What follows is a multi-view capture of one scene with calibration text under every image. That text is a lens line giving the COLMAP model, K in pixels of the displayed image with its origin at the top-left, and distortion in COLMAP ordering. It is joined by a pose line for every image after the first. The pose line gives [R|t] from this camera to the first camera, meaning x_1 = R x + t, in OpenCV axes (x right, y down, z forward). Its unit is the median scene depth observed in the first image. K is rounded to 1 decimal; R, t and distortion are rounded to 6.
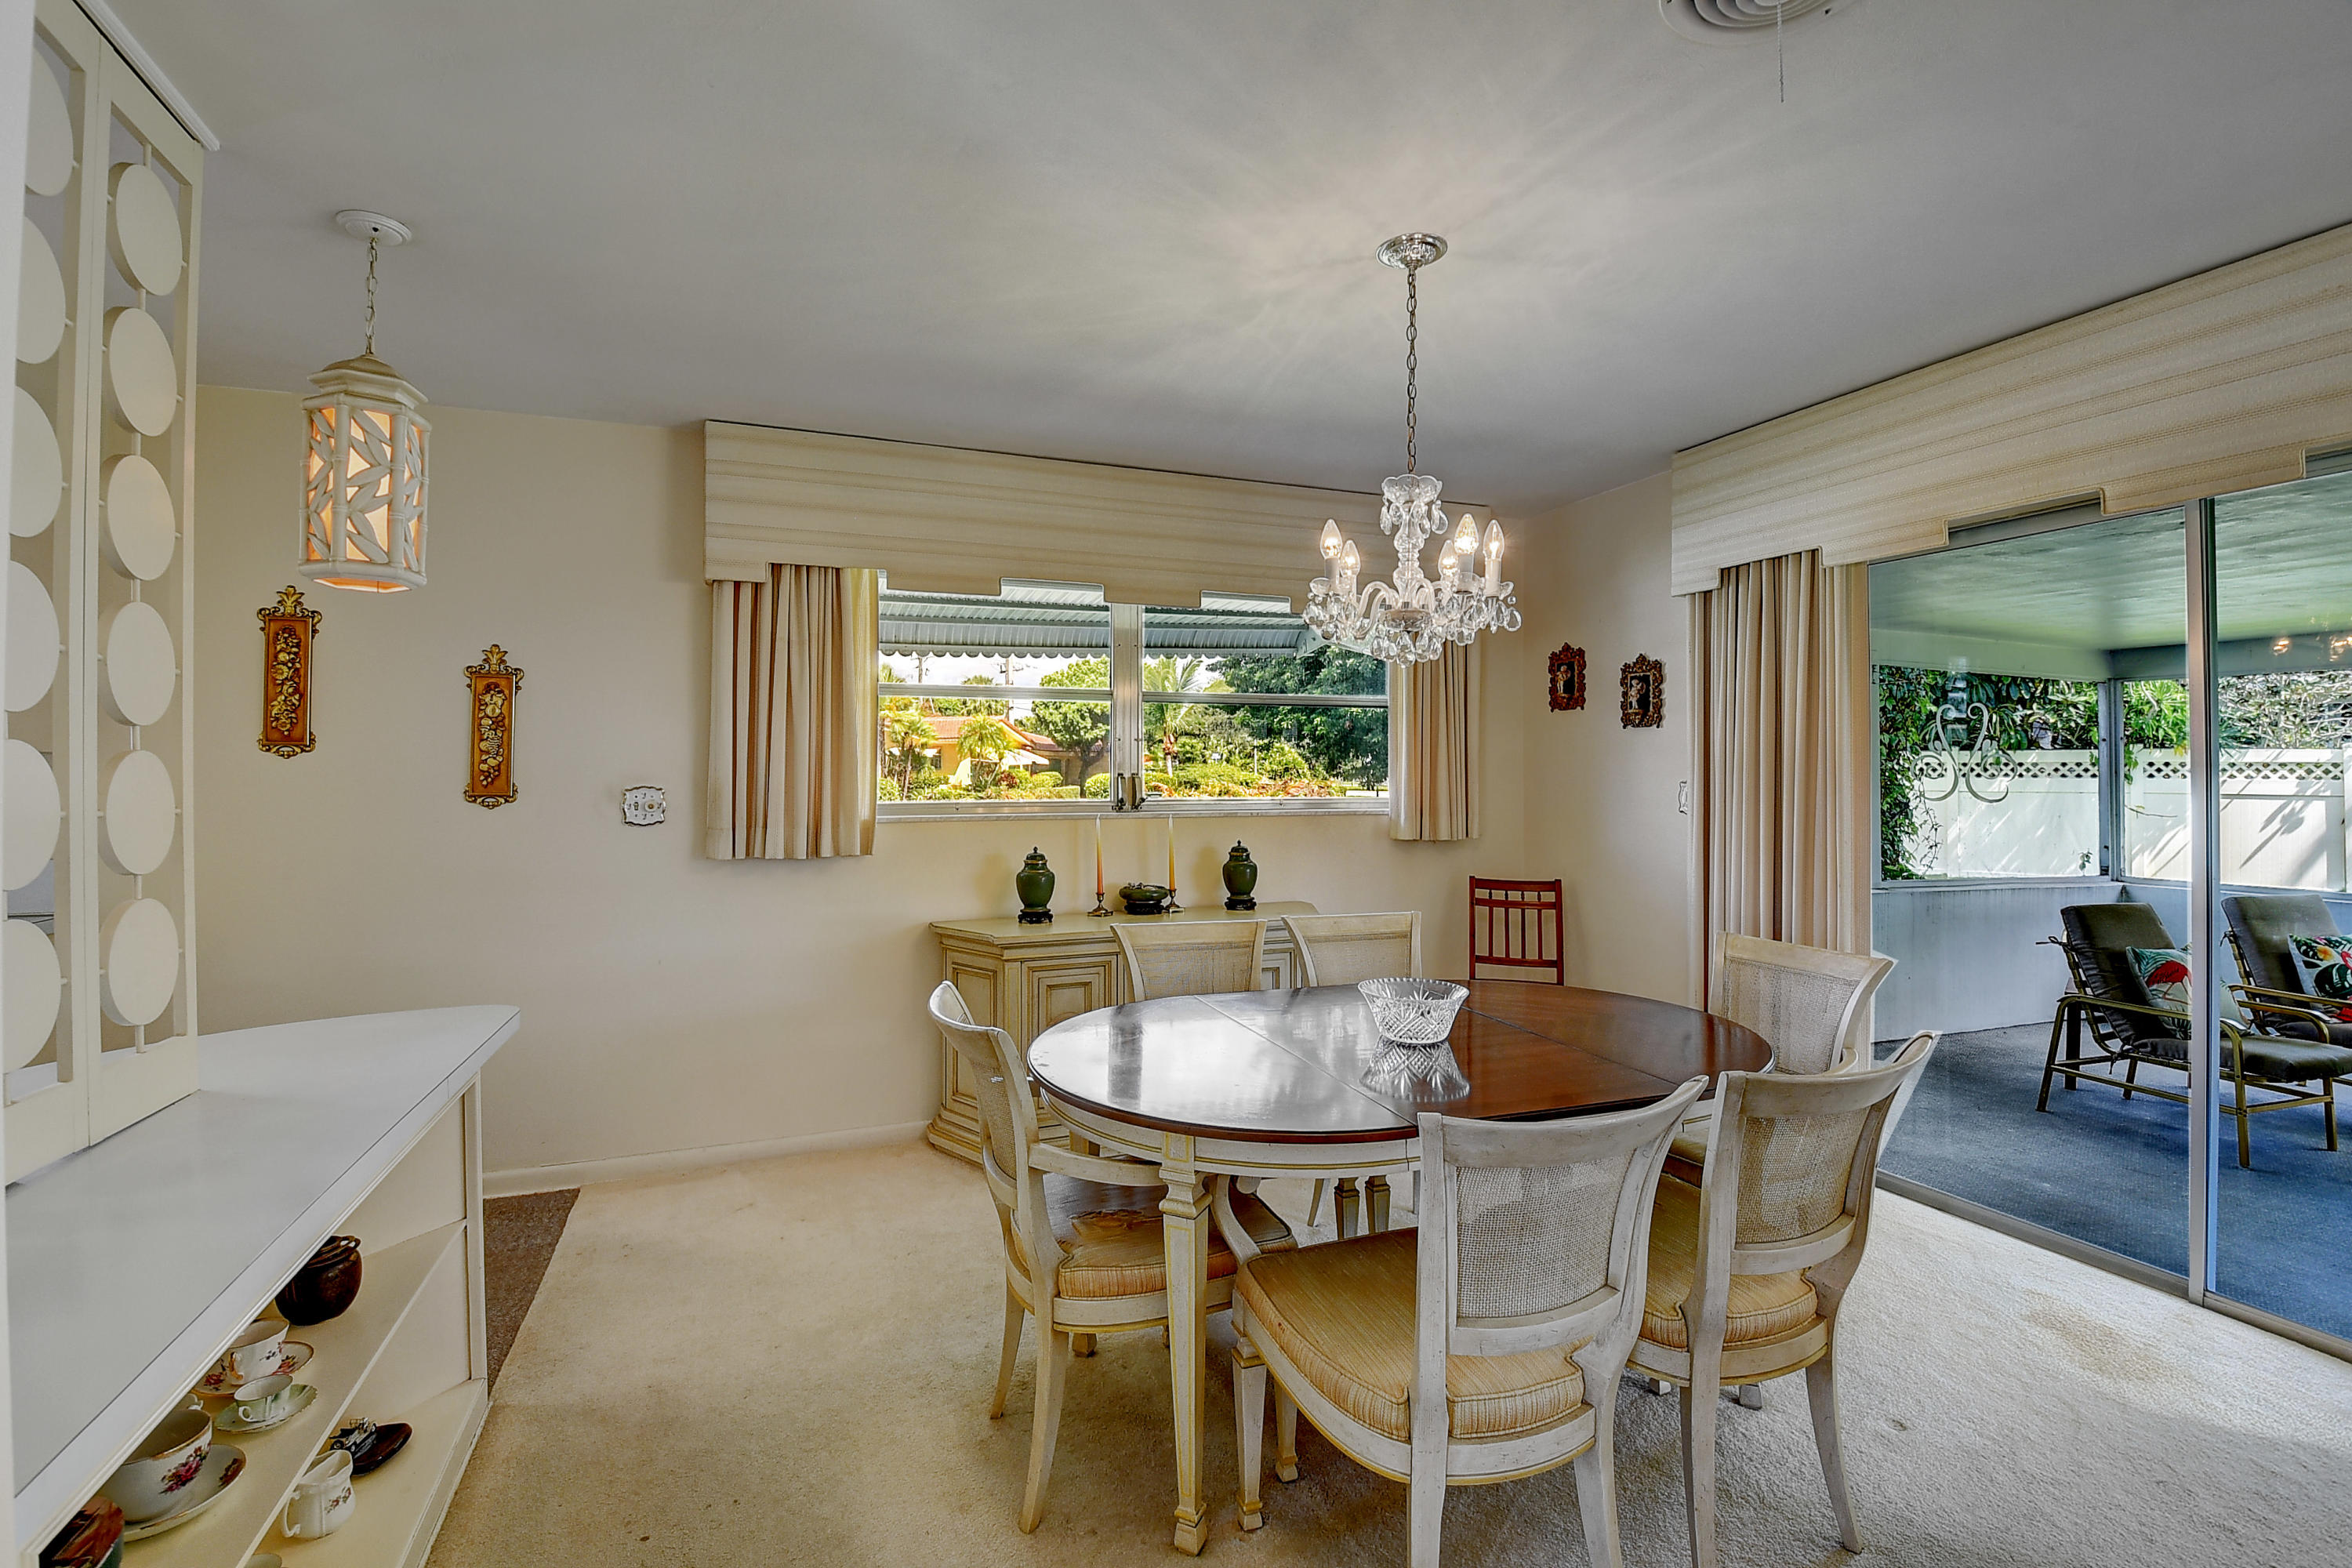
lens RADIAL K [[1023.1, 0, 1163.7], [0, 1023.1, 754.4], [0, 0, 1]] dist [0.002885, -0.012802]
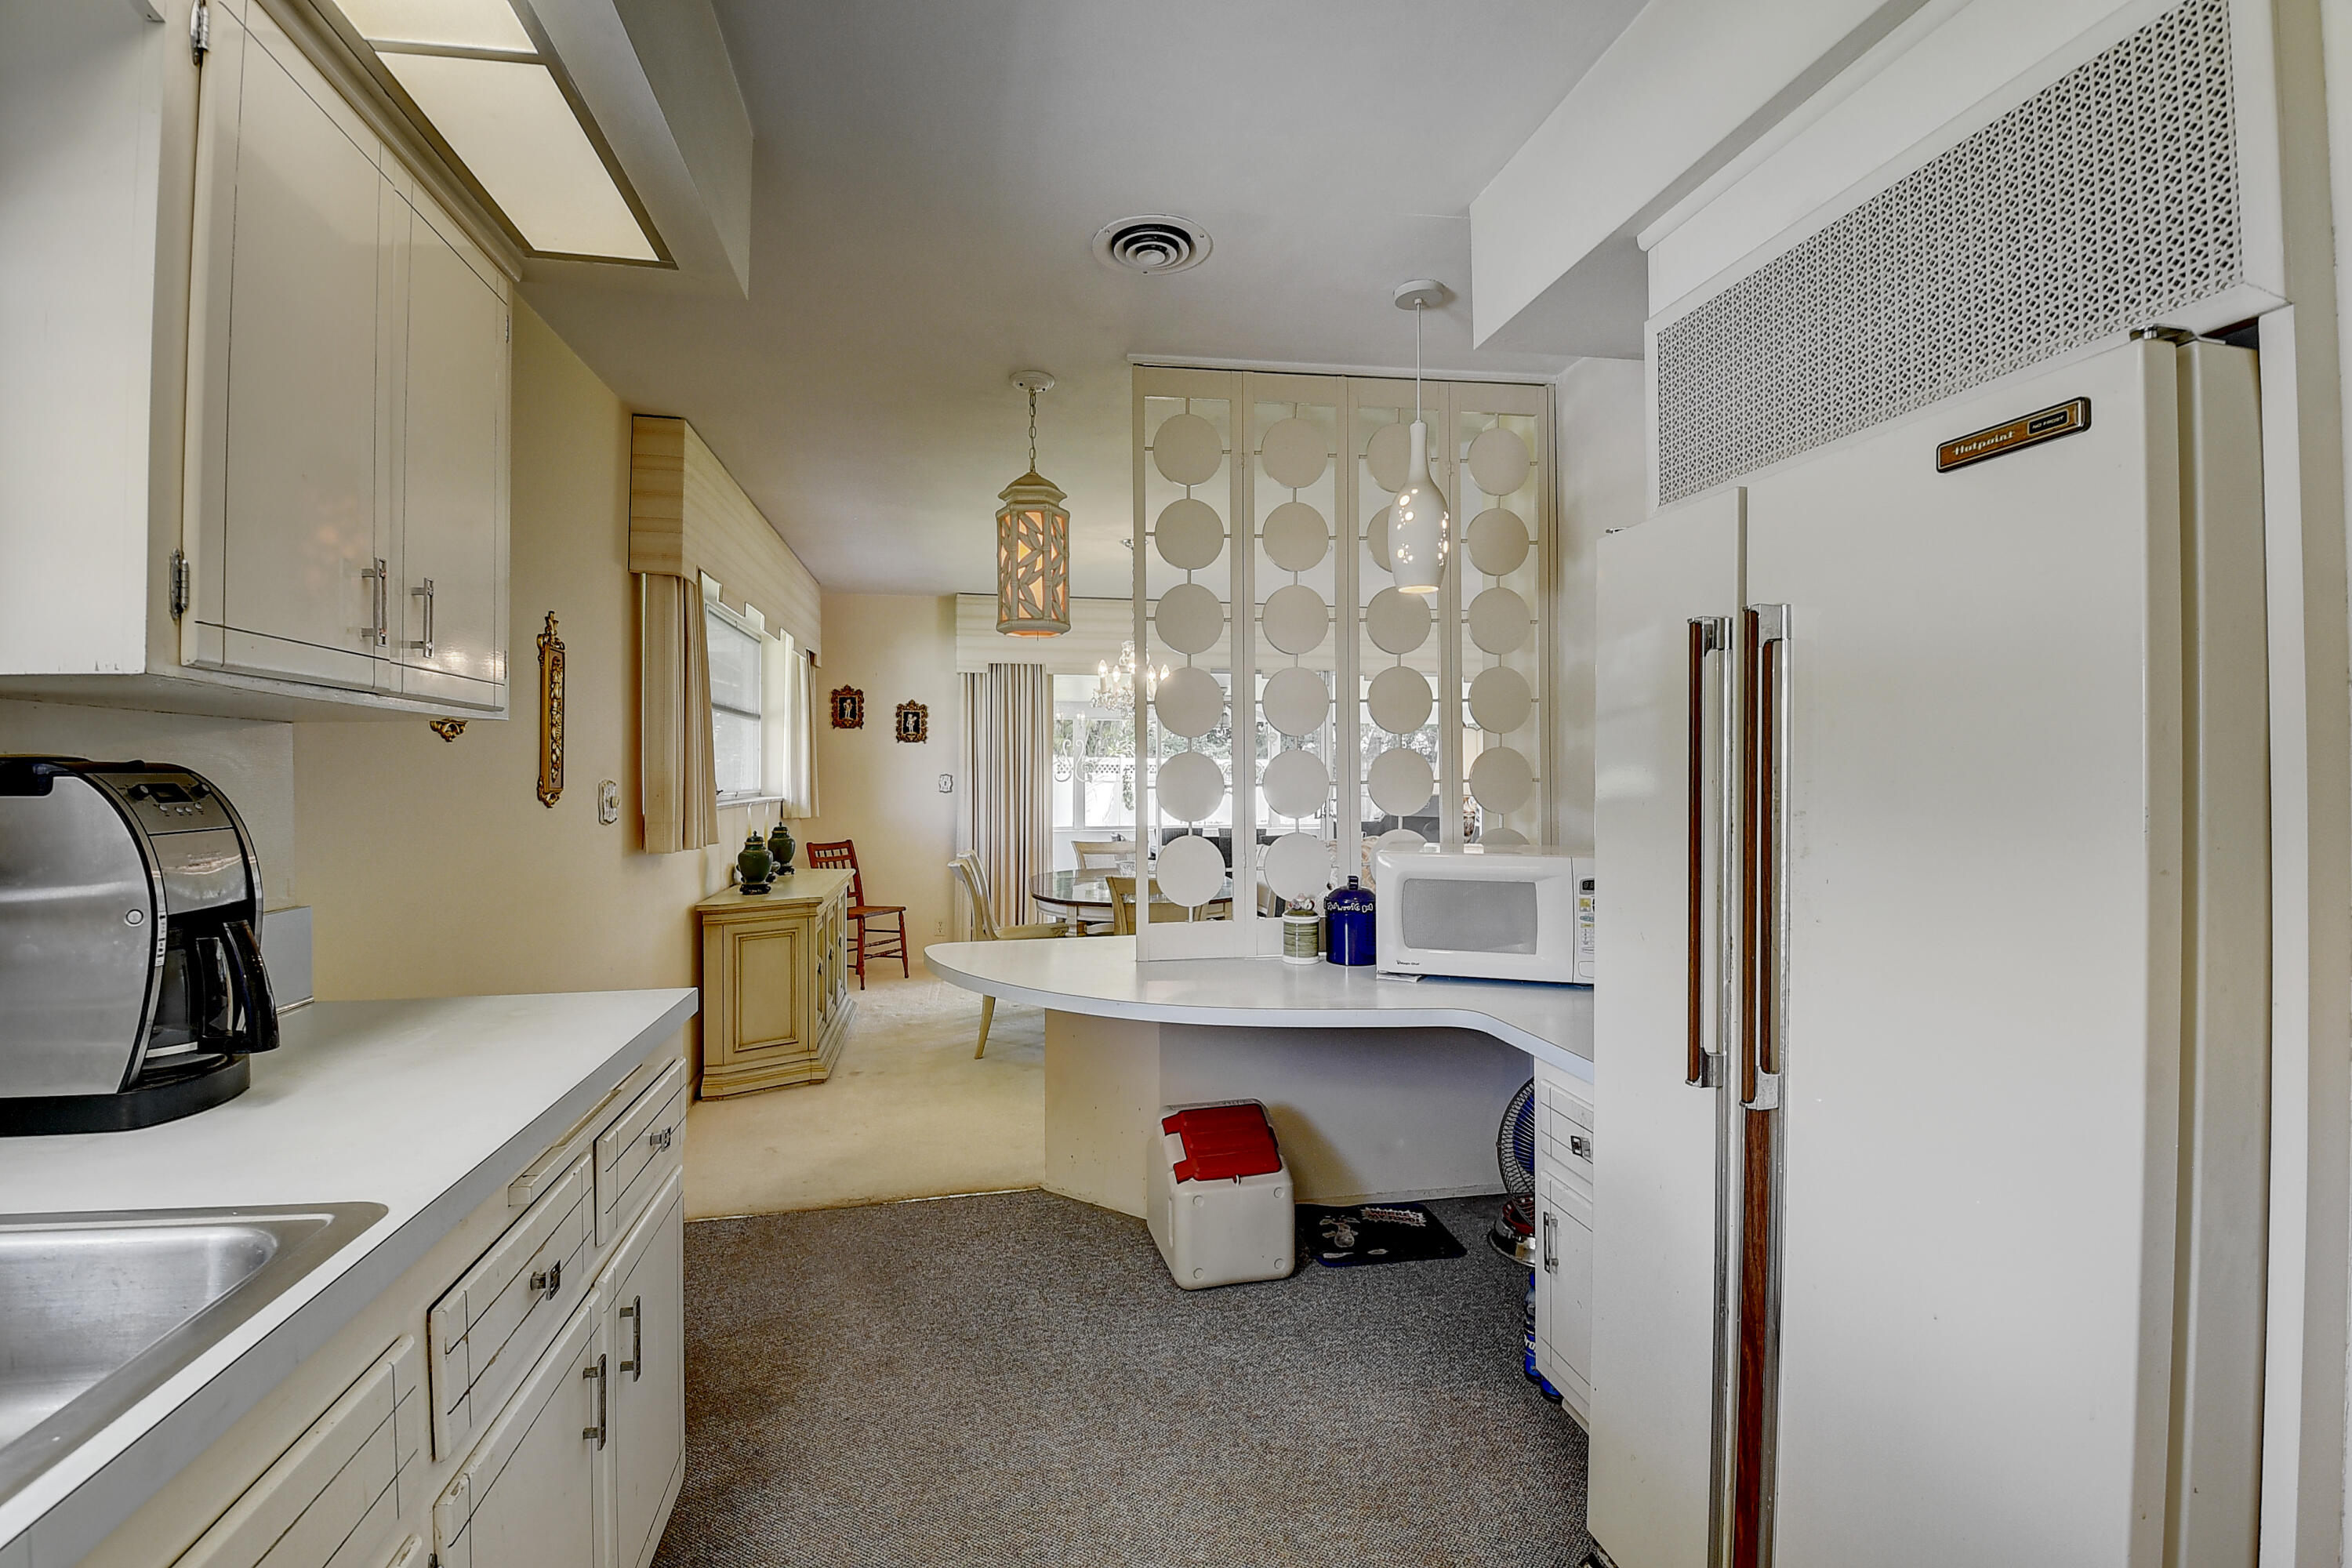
lens RADIAL K [[1030.4, 0, 1163.4], [0, 1030.4, 757.8], [0, 0, 1]] dist [0.019745, -0.035526]
pose [[0.169840, 0.008951, 0.985431, -1.128310], [-0.018084, 0.999819, -0.005965, 0.000620], [-0.985306, -0.016807, 0.169971, 0.299056]]
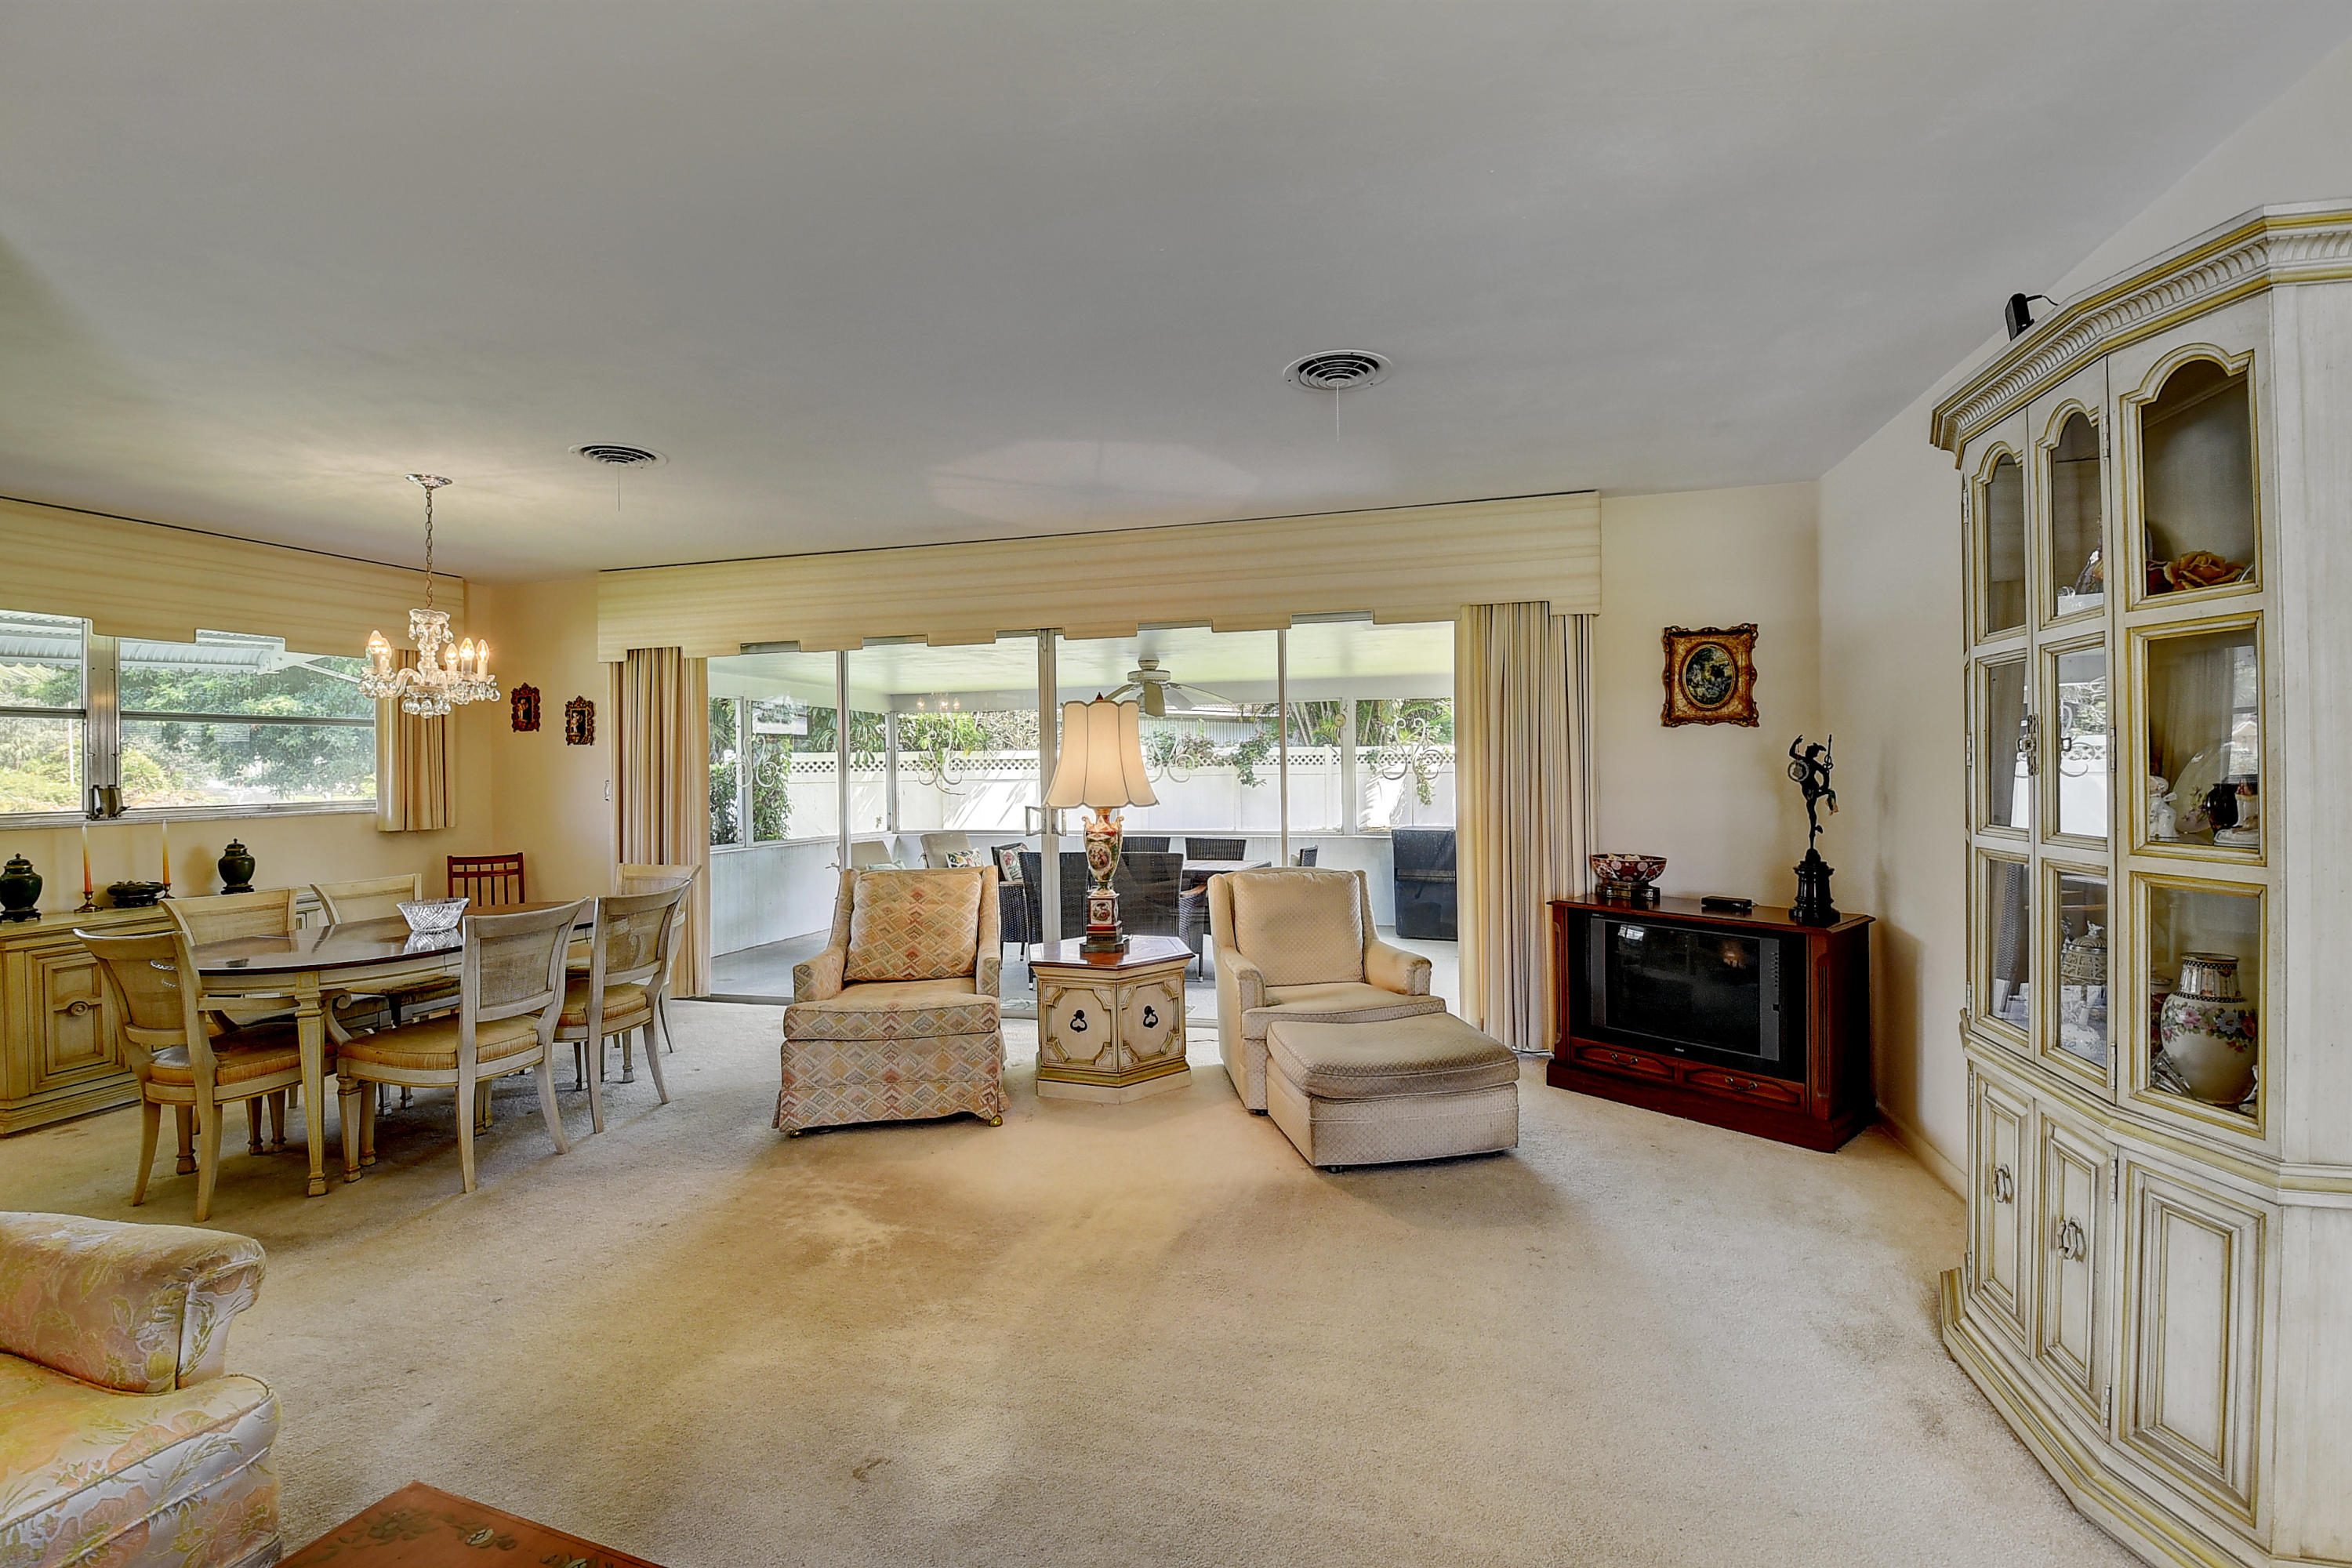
lens RADIAL K [[1025.1, 0, 1168.3], [0, 1025.1, 758.1], [0, 0, 1]] dist [-0.000916, -0.018860]
pose [[0.592347, -0.007875, 0.805644, -0.228242], [0.005419, 0.999969, 0.005791, -0.010932], [-0.805665, 0.000936, 0.592371, -0.577406]]
